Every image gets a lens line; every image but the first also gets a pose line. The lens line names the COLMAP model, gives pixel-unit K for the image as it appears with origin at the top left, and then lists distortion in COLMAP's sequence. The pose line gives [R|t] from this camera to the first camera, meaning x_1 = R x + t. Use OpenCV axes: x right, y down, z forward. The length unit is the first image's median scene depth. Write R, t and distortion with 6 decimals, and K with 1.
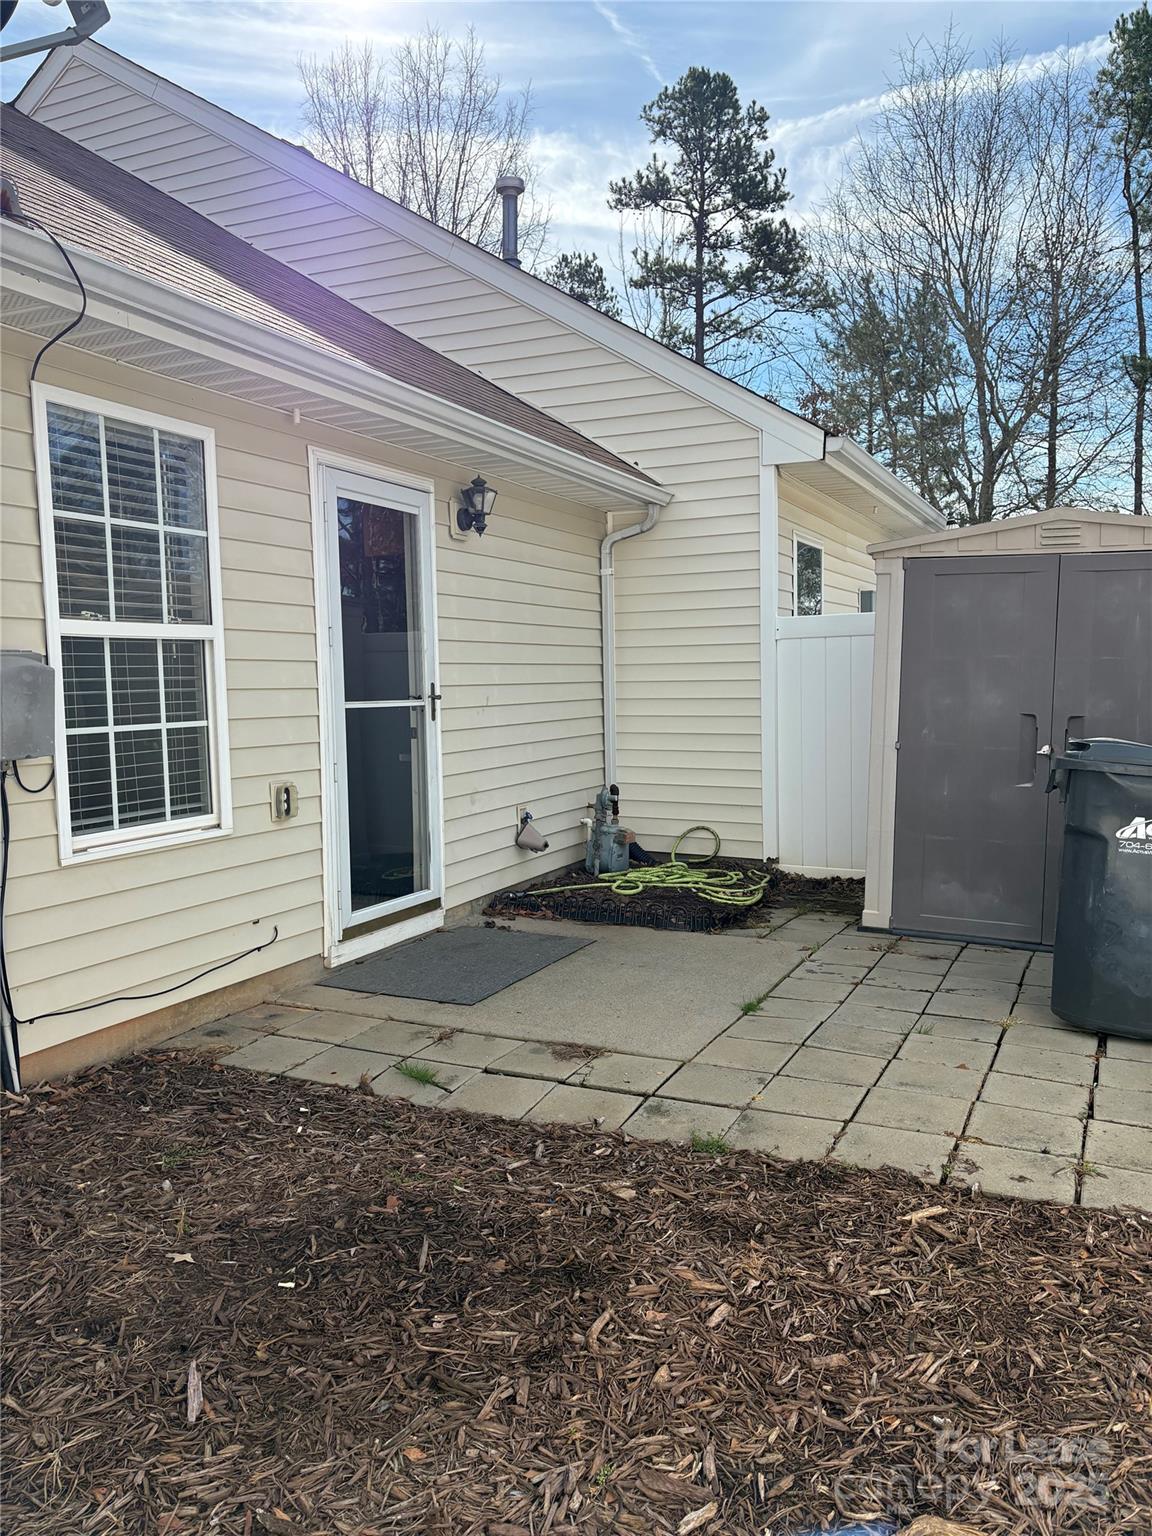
lens RADIAL K [[1156.7, 0, 571.2], [0, 1156.7, 776.3], [0, 0, 1]] dist [0.008454, 0.002534]
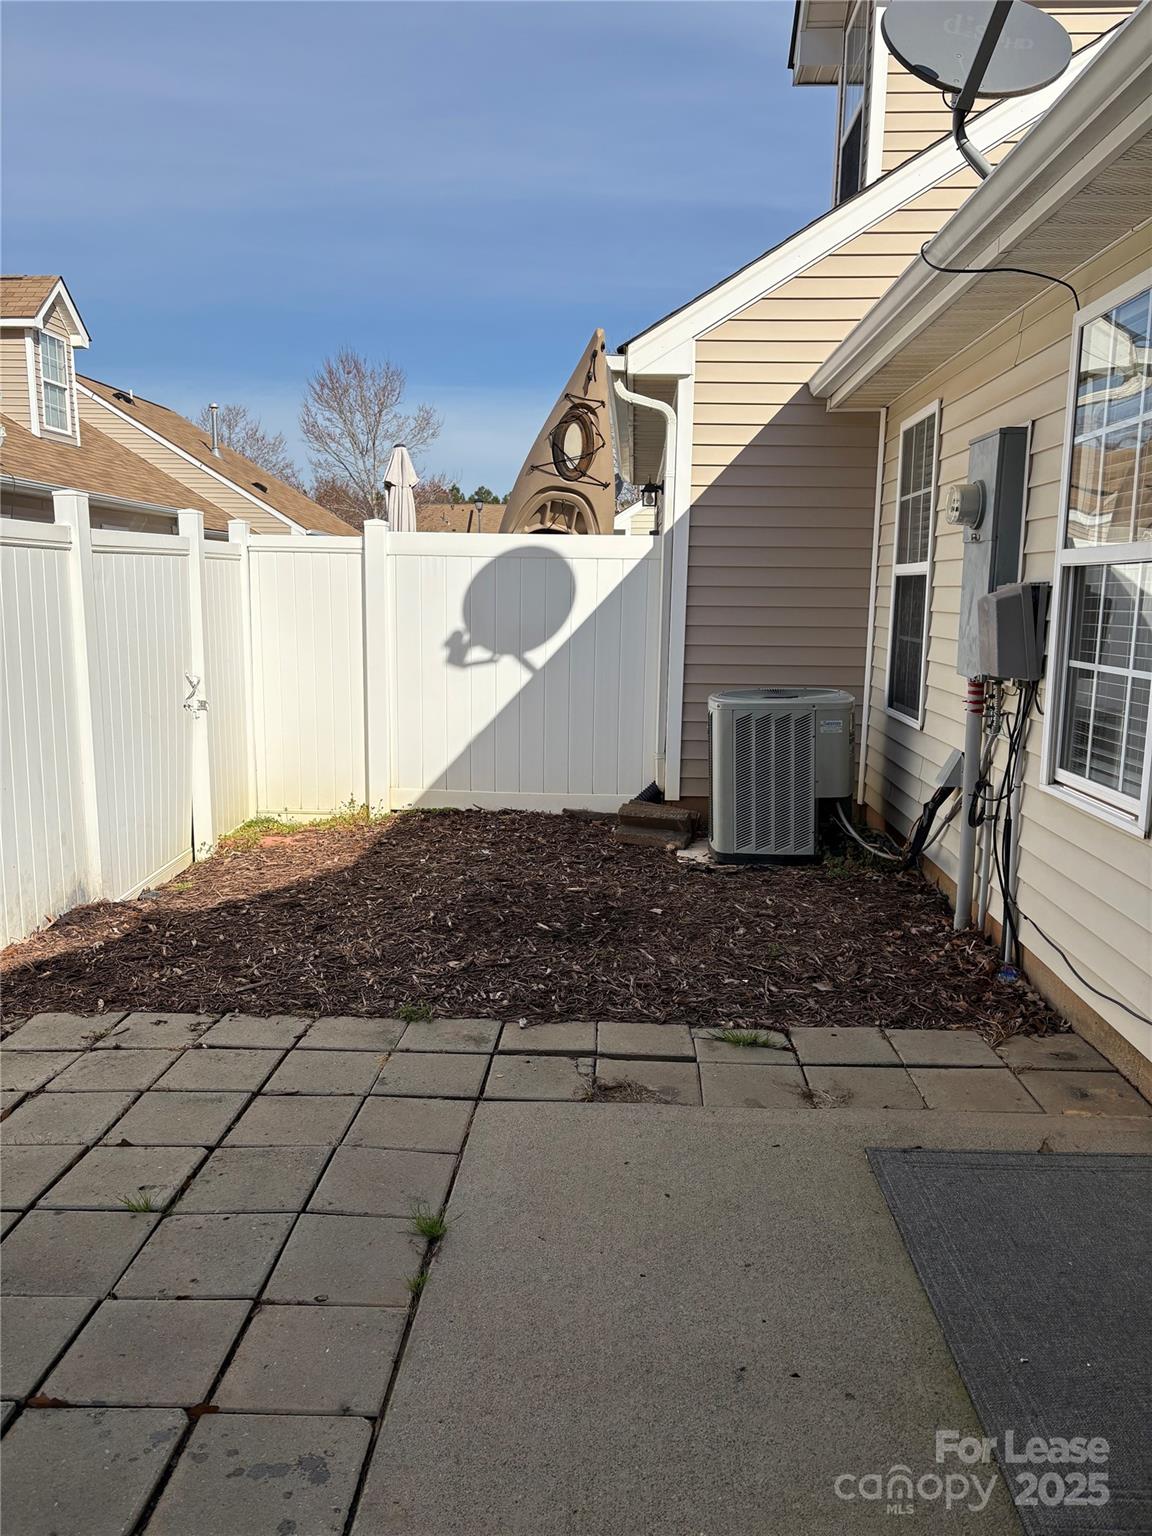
lens RADIAL K [[1164.9, 0, 577.0], [0, 1164.9, 757.7], [0, 0, 1]] dist [0.002456, 0.051421]
pose [[-0.919653, 0.067606, -0.386869, 0.331439], [-0.024698, 0.973166, 0.228775, -0.171185], [0.391955, 0.219949, -0.893305, 1.679753]]
